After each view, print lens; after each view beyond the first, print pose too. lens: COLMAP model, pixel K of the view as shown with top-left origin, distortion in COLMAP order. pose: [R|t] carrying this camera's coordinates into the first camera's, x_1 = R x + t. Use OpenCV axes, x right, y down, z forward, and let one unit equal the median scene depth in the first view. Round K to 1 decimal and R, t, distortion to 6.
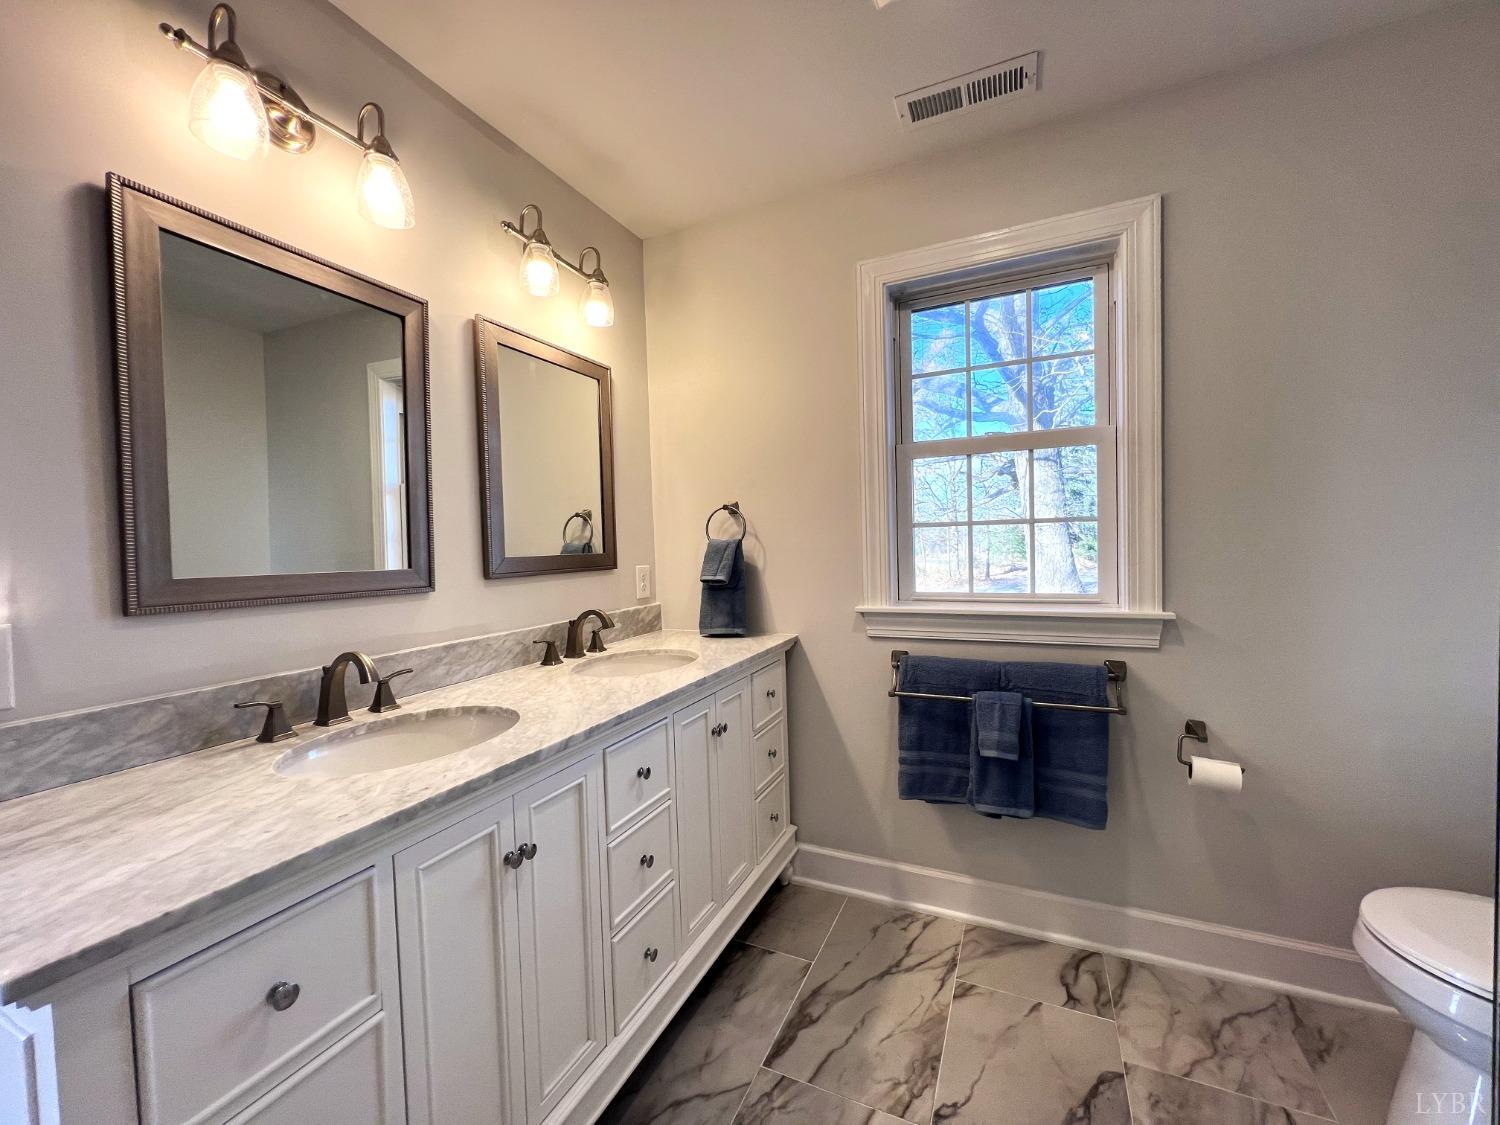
lens RADIAL K [[601.7, 0, 748.0], [0, 601.7, 568.1], [0, 0, 1]] dist [-0.002000, 0.001226]
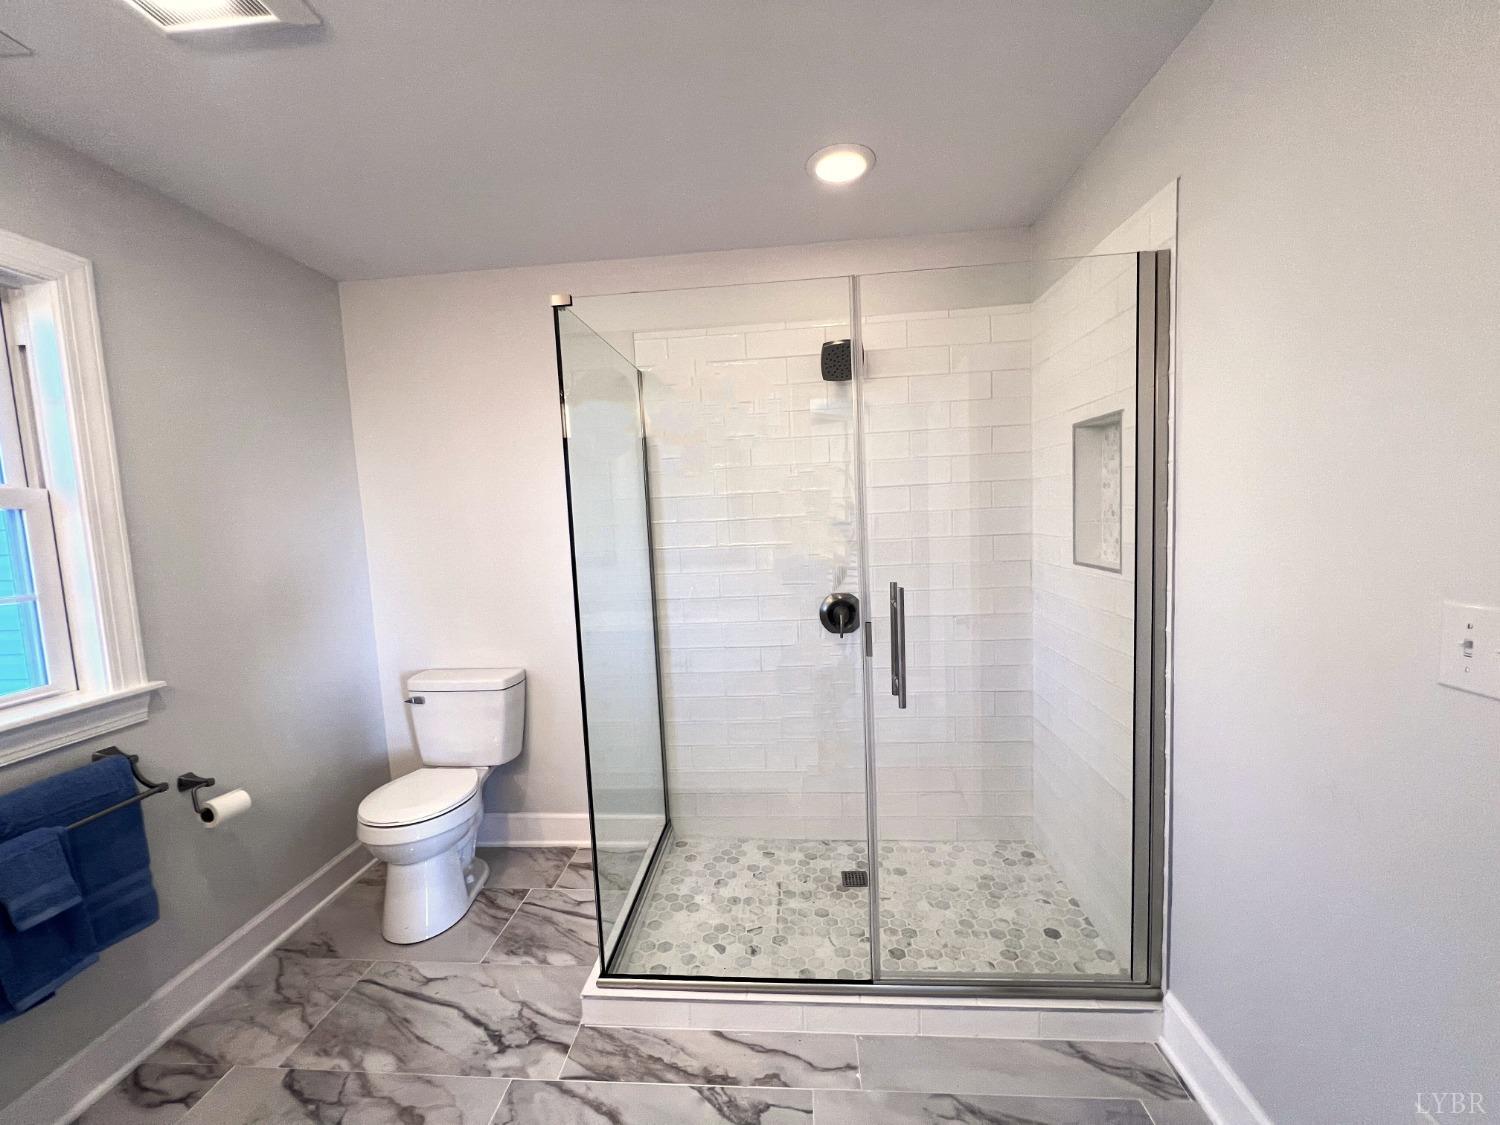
lens RADIAL K [[601.7, 0, 748.9], [0, 601.7, 562.5], [0, 0, 1]] dist [-0.002000, 0.001226]
pose [[-0.344300, -0.036058, 0.938167, -0.644875], [0.091948, 0.993163, 0.071916, -0.116889], [-0.934346, 0.111024, -0.338630, 0.399941]]
